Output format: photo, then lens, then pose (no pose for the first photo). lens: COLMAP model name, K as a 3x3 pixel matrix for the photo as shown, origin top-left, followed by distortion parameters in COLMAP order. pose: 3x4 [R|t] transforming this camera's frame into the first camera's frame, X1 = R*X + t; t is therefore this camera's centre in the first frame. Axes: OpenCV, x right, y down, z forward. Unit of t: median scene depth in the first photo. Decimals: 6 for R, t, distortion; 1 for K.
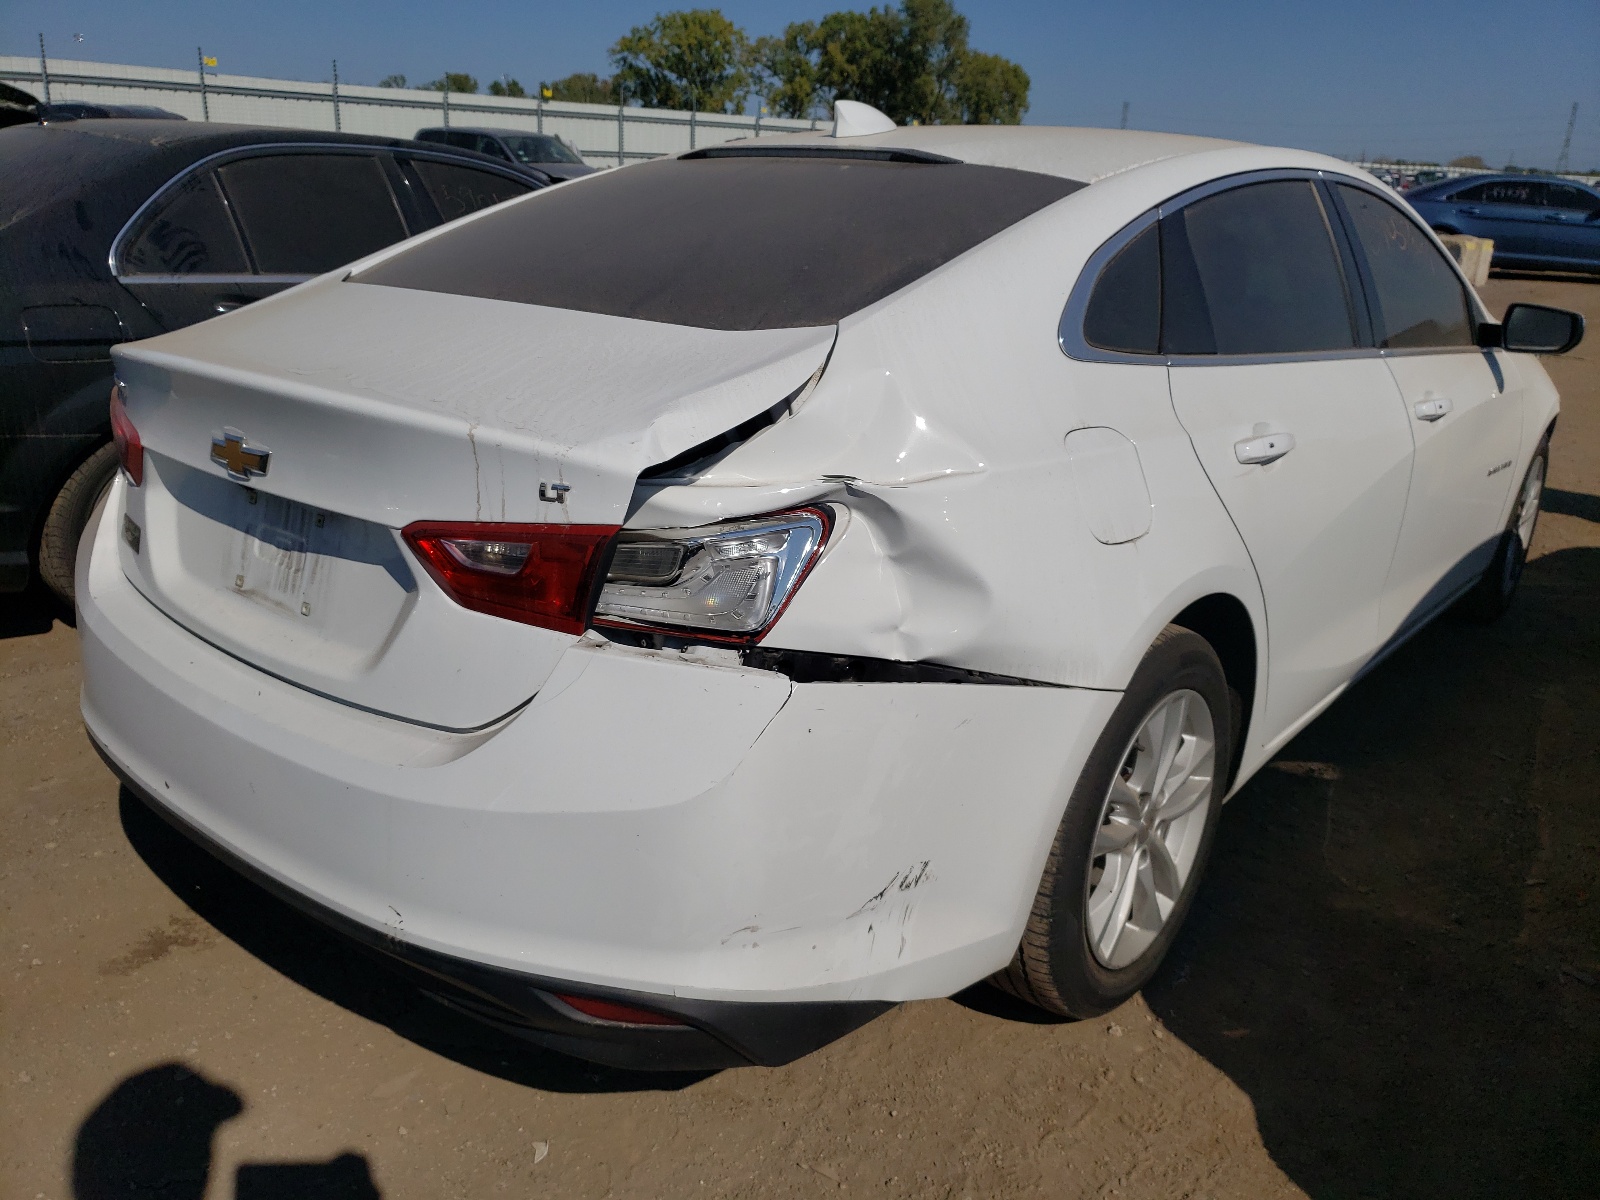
lens RADIAL K [[1226.0, 0, 800.0], [0, 1226.0, 600.0], [0, 0, 1]] dist [-0.059424, 0.073437]
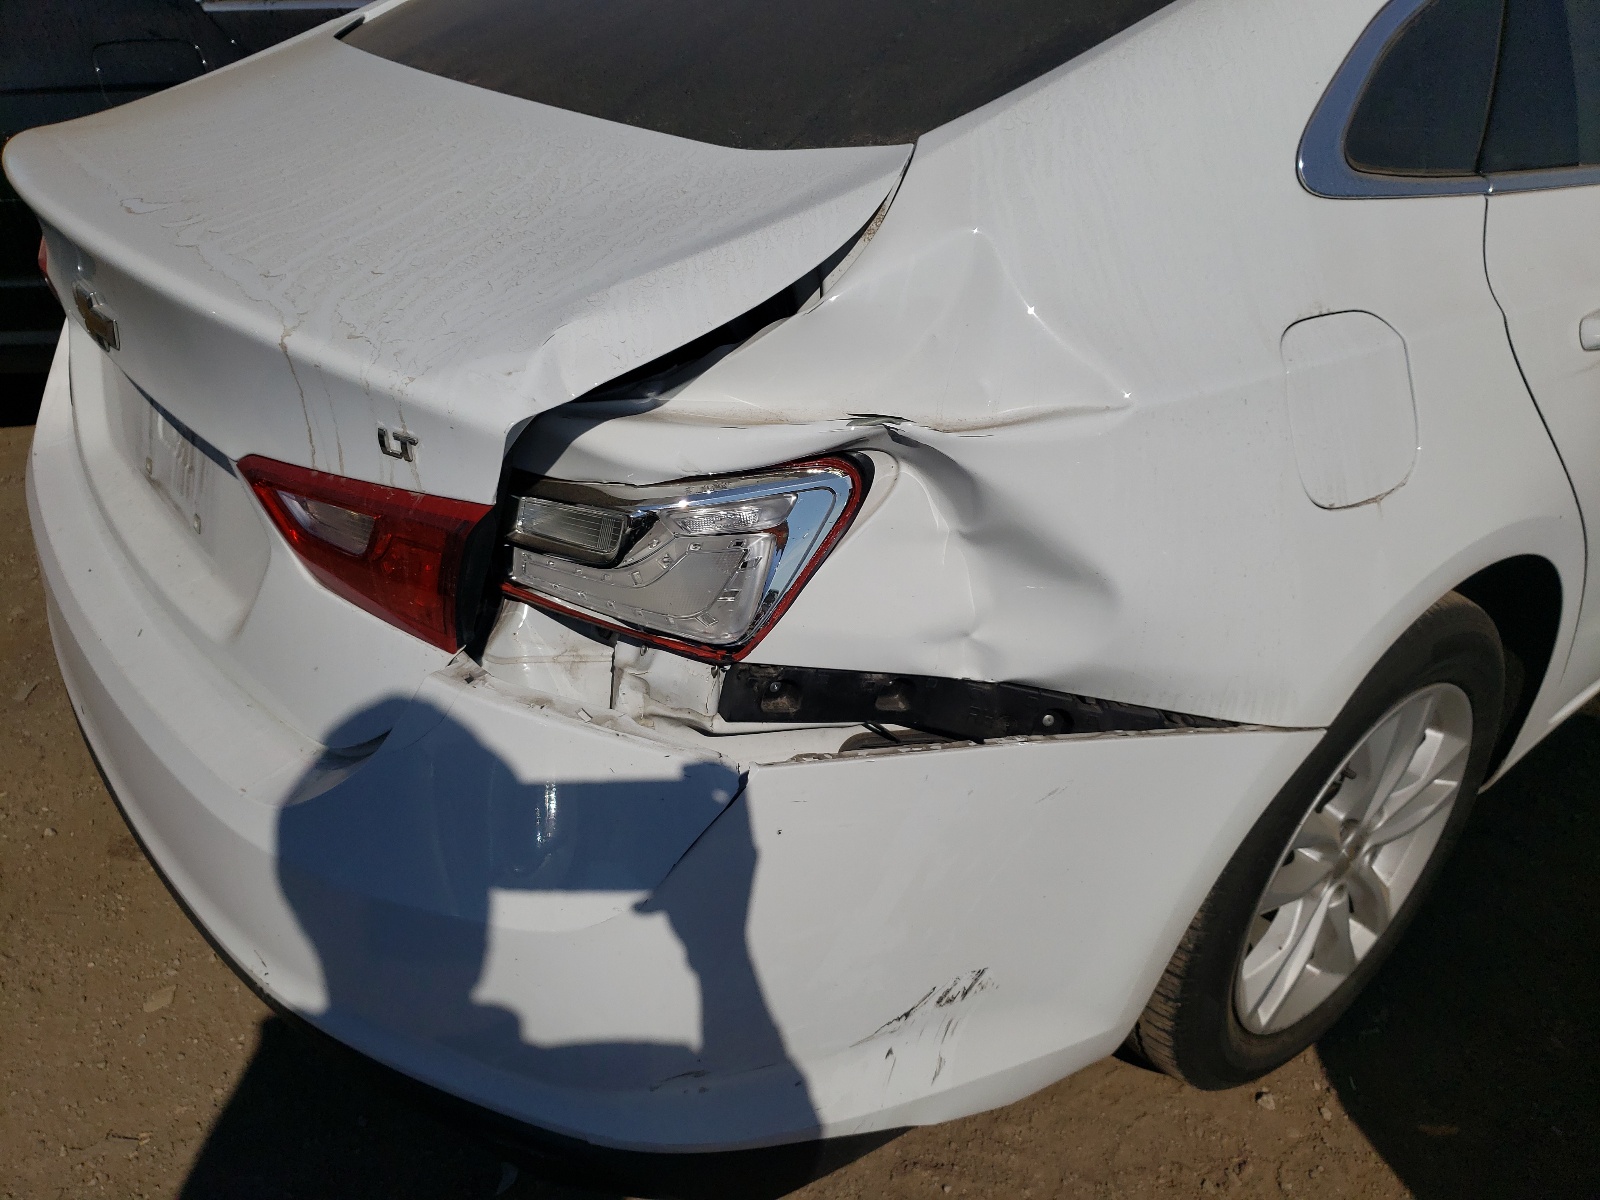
lens RADIAL K [[1226.0, 0, 800.0], [0, 1226.0, 600.0], [0, 0, 1]] dist [-0.059424, 0.073437]
pose [[0.978387, 0.089003, -0.186645, 0.109150], [-0.046664, 0.974376, 0.220030, -0.132623], [0.201446, -0.206565, 0.957471, 0.347586]]
